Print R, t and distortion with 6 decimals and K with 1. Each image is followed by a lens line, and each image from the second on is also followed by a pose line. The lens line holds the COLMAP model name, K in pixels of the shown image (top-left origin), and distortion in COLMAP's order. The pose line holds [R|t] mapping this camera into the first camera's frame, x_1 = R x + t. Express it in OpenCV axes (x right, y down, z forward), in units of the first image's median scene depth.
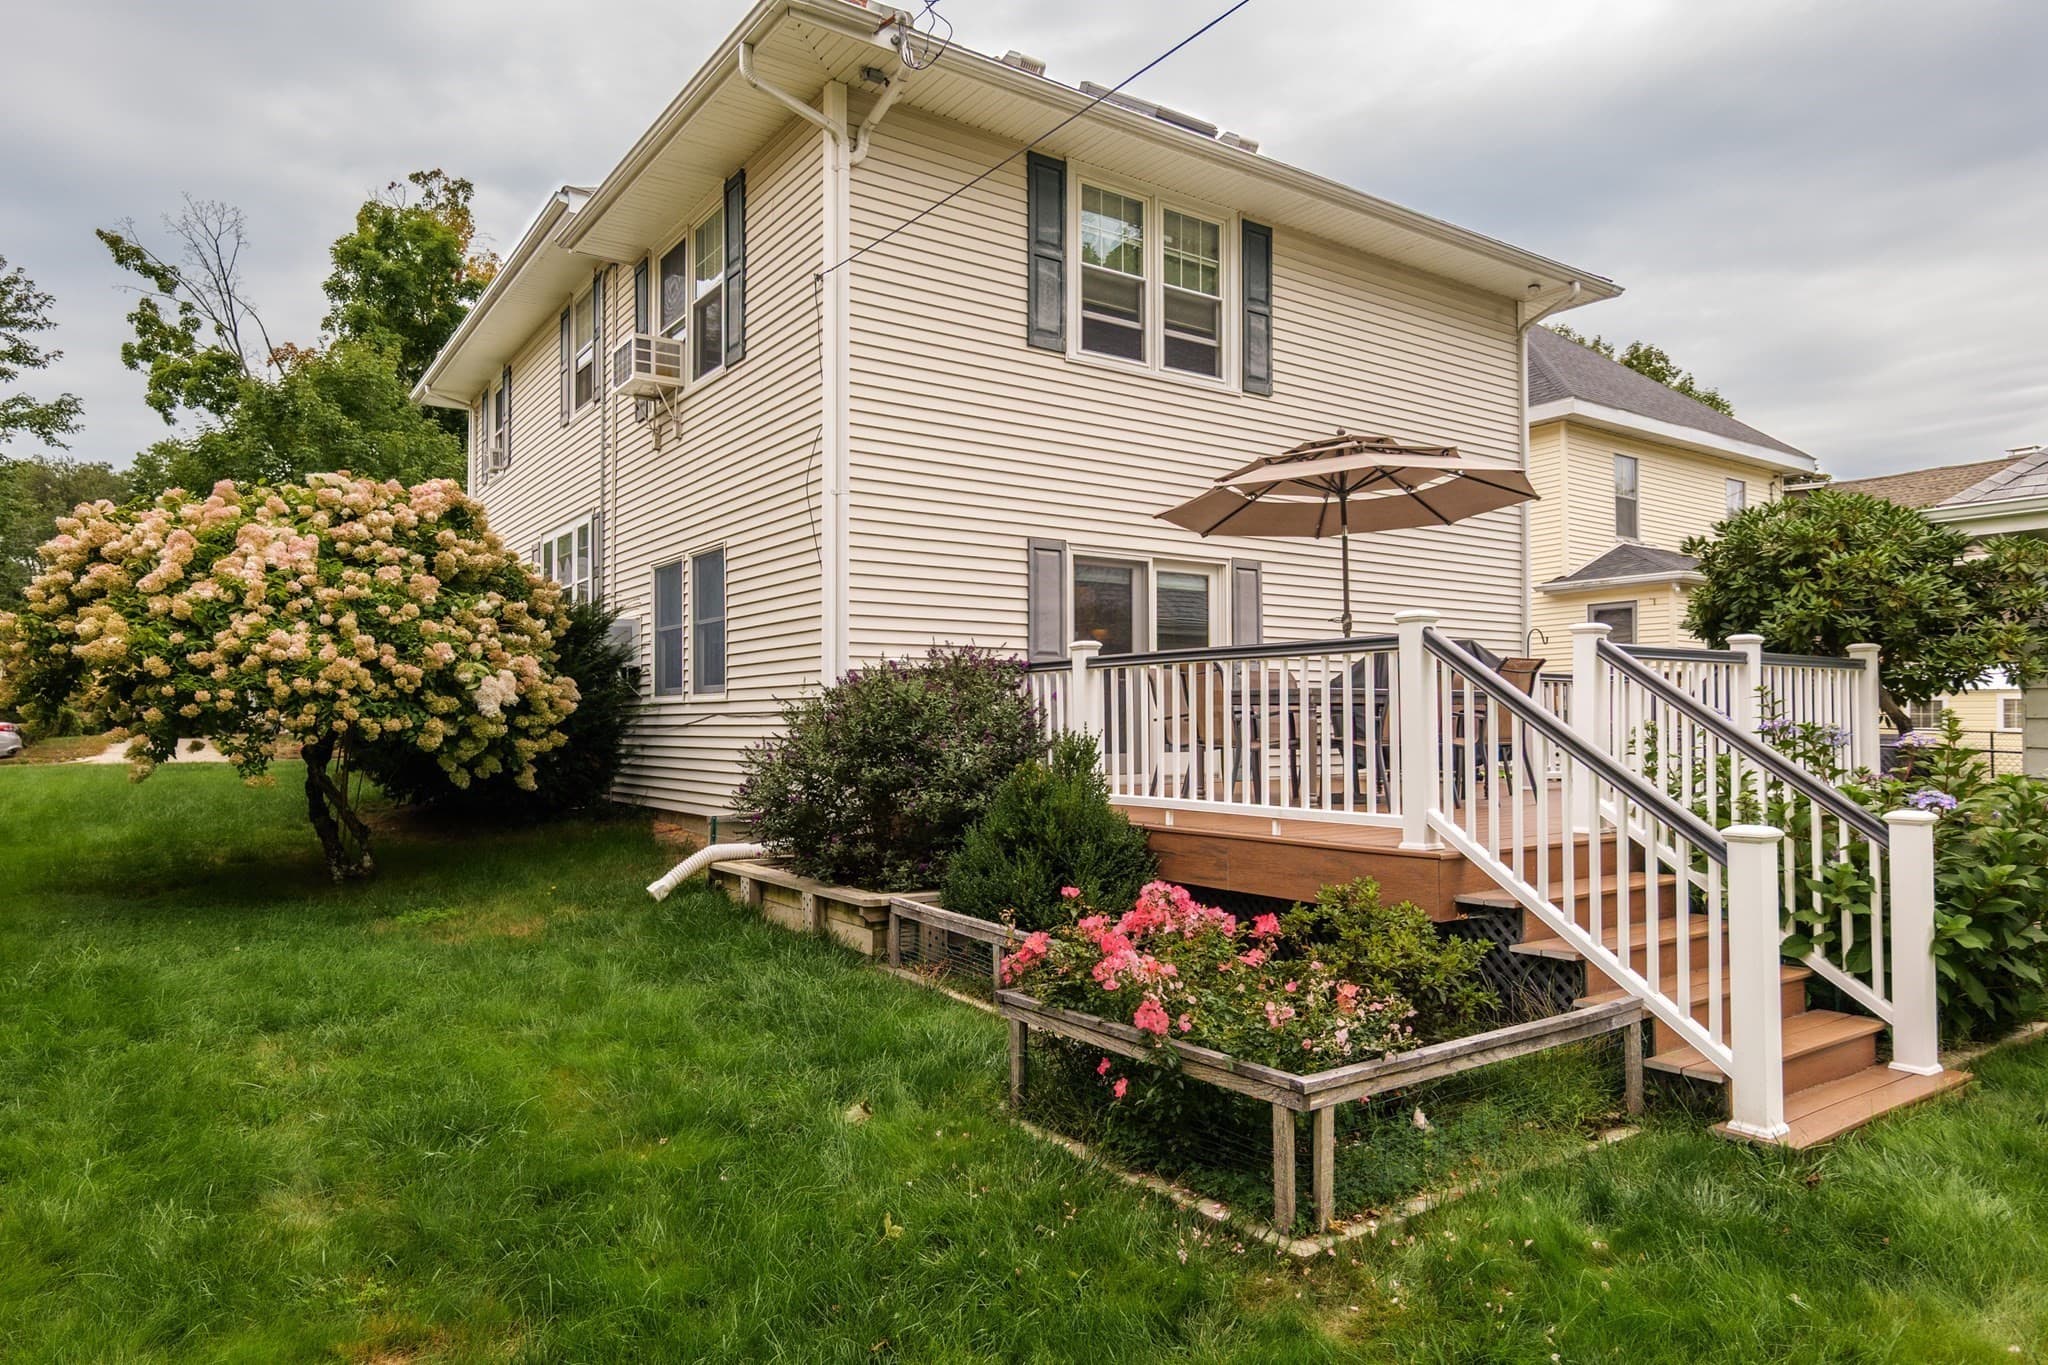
lens RADIAL K [[1200.3, 0, 1024.0], [0, 1200.3, 682.5], [0, 0, 1]] dist [-0.005187, -0.000256]
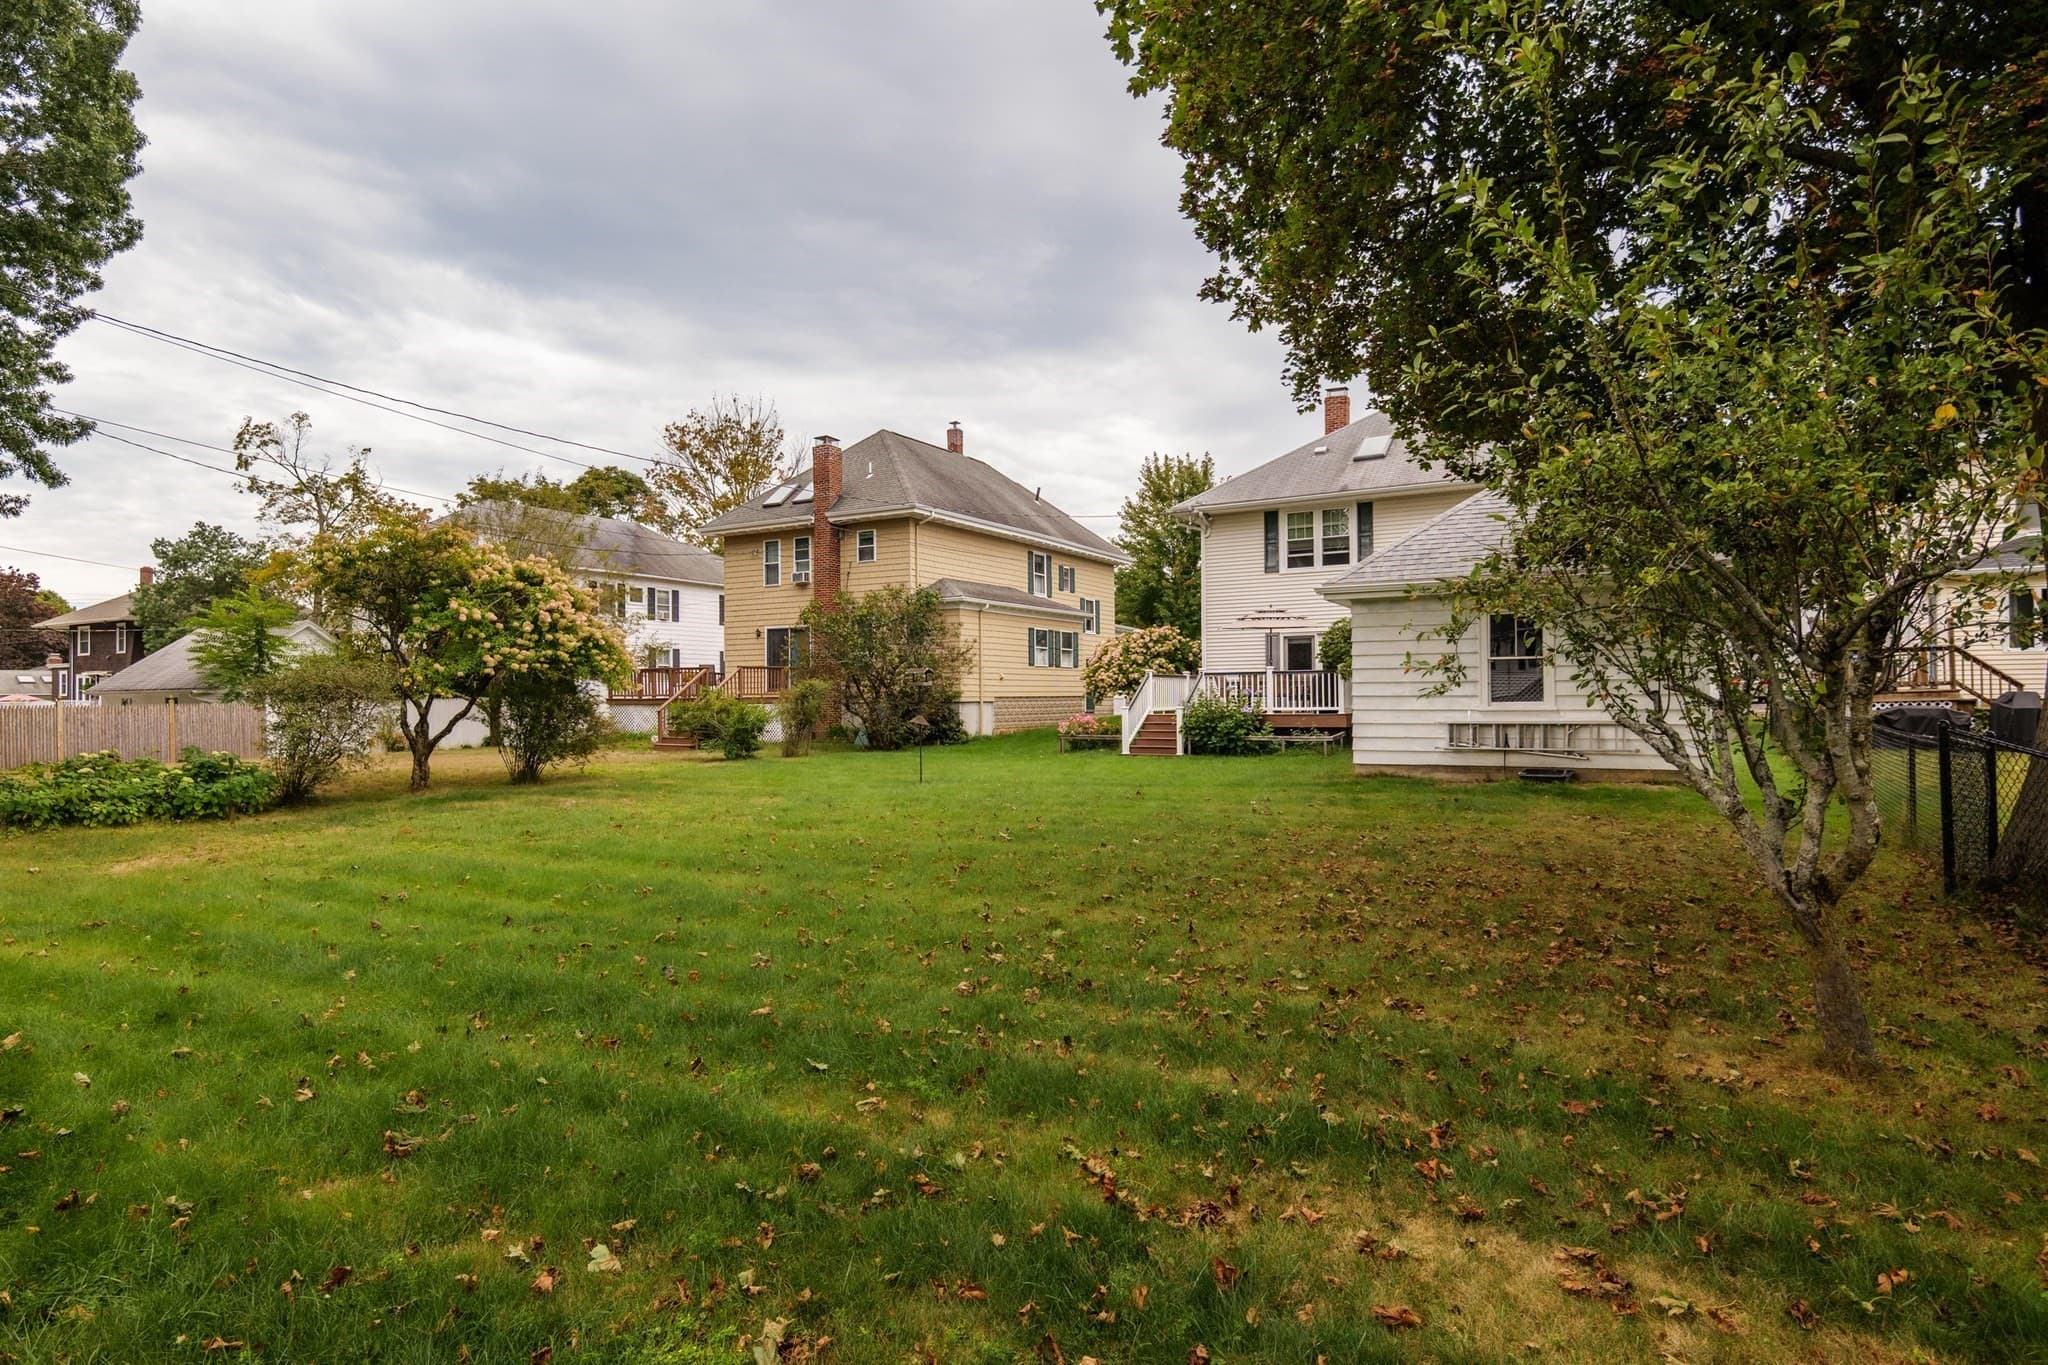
lens RADIAL K [[1109.1, 0, 1024.0], [0, 1109.1, 682.5], [0, 0, 1]] dist [-0.000323, 0.000199]
pose [[0.423540, -0.012505, -0.905791, 2.402044], [0.039580, 0.999205, 0.004712, -0.027571], [0.905012, -0.037847, 0.423699, -0.848952]]
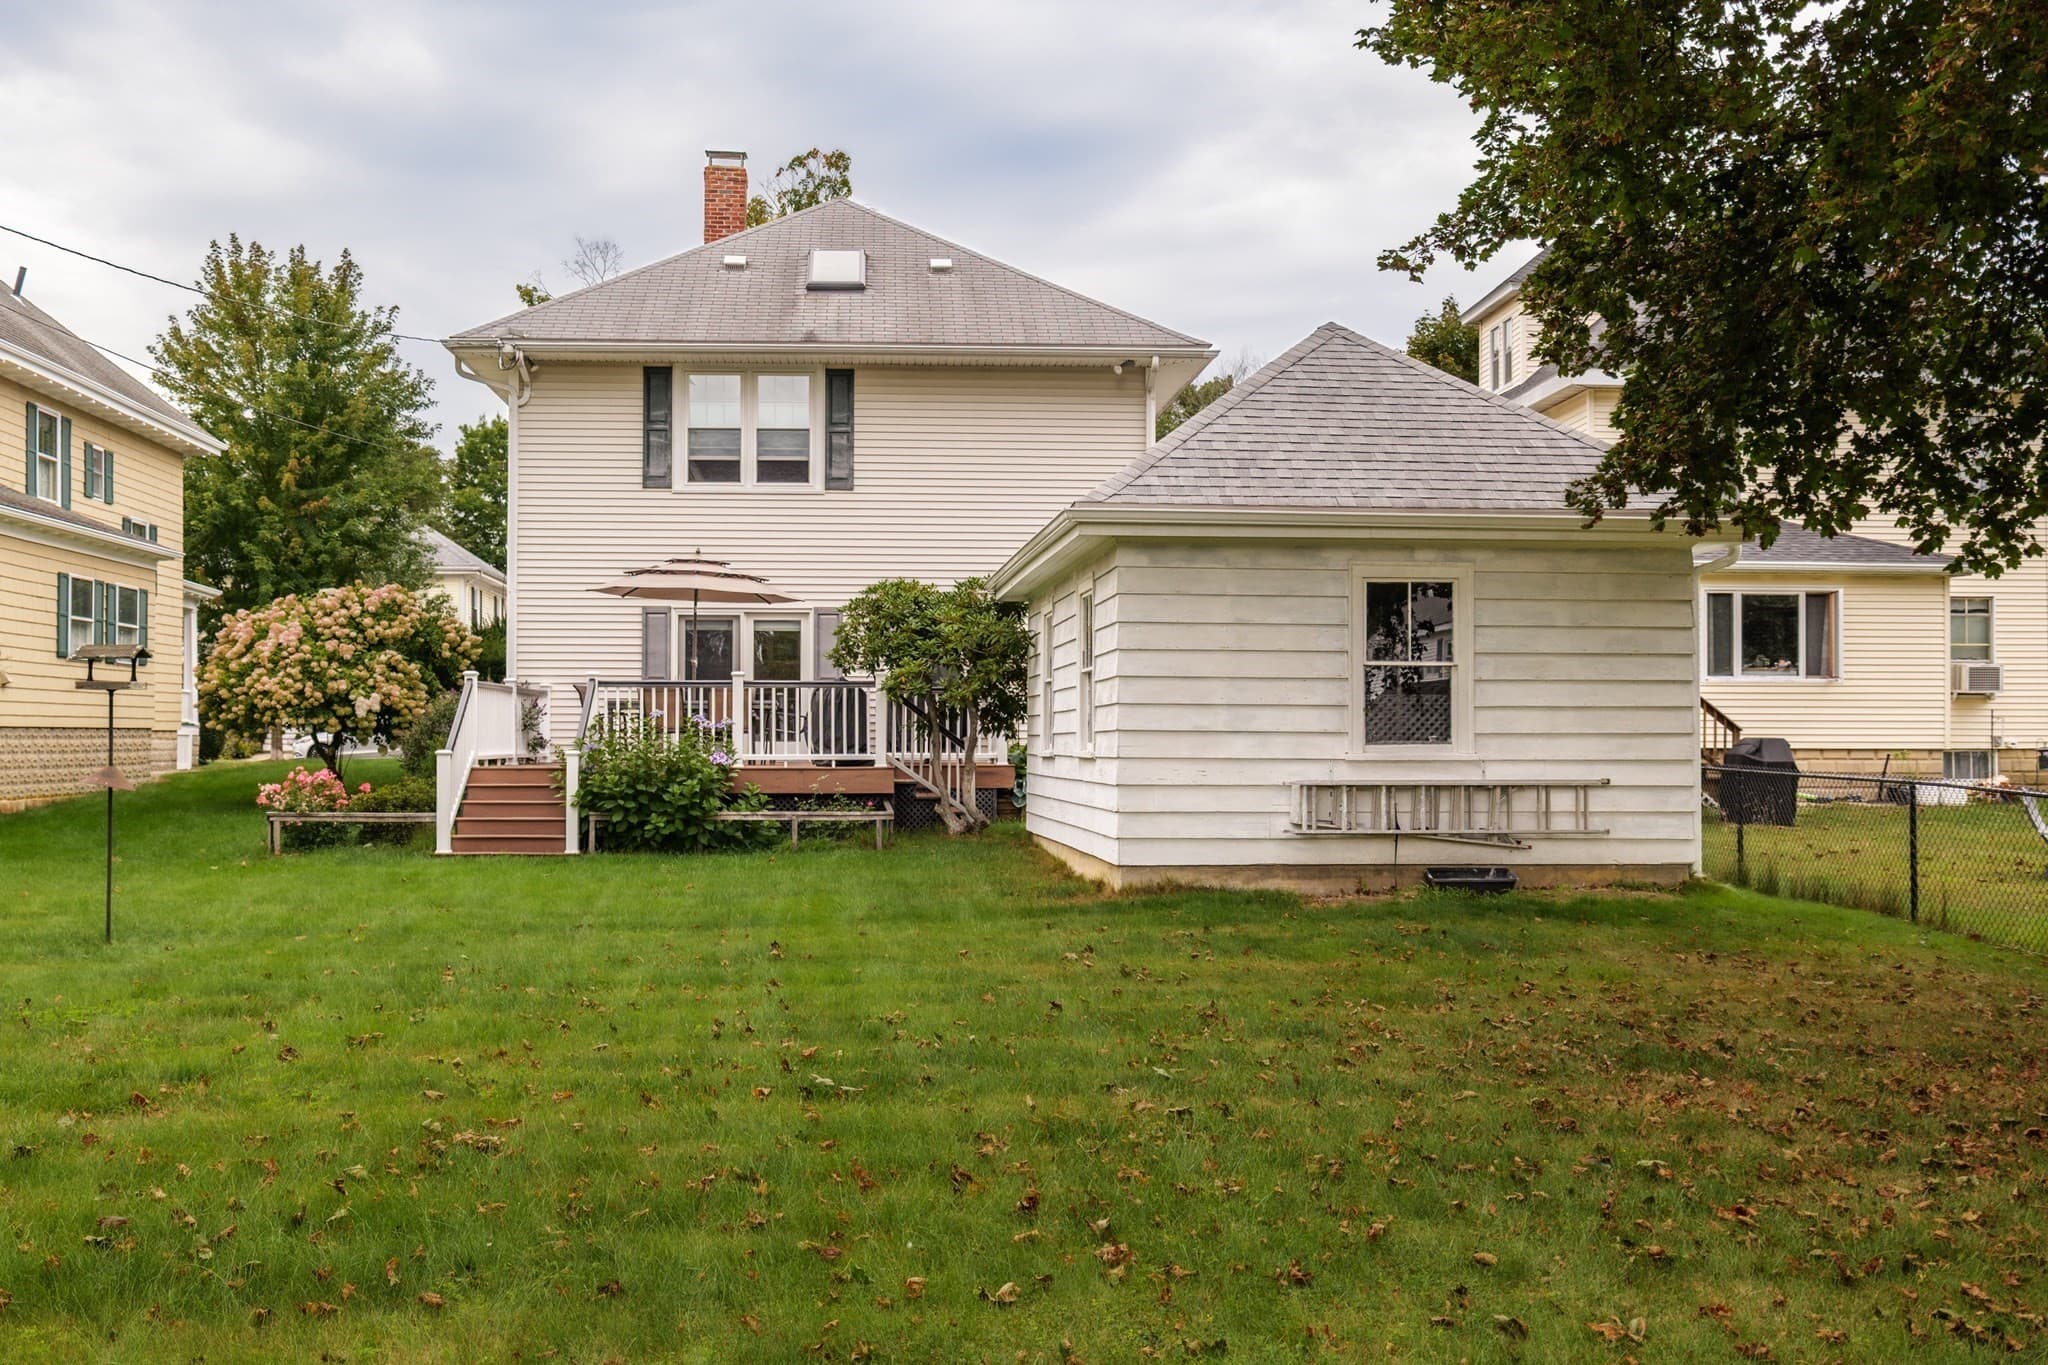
lens RADIAL K [[1989.2, 0, 1024.0], [0, 1989.2, 682.5], [0, 0, 1]] dist [0.001259, 0.019142]
pose [[0.848422, -0.008812, -0.529246, 1.844103], [0.012980, 0.999907, 0.004159, -0.022760], [0.529161, -0.010398, 0.848458, -1.000207]]
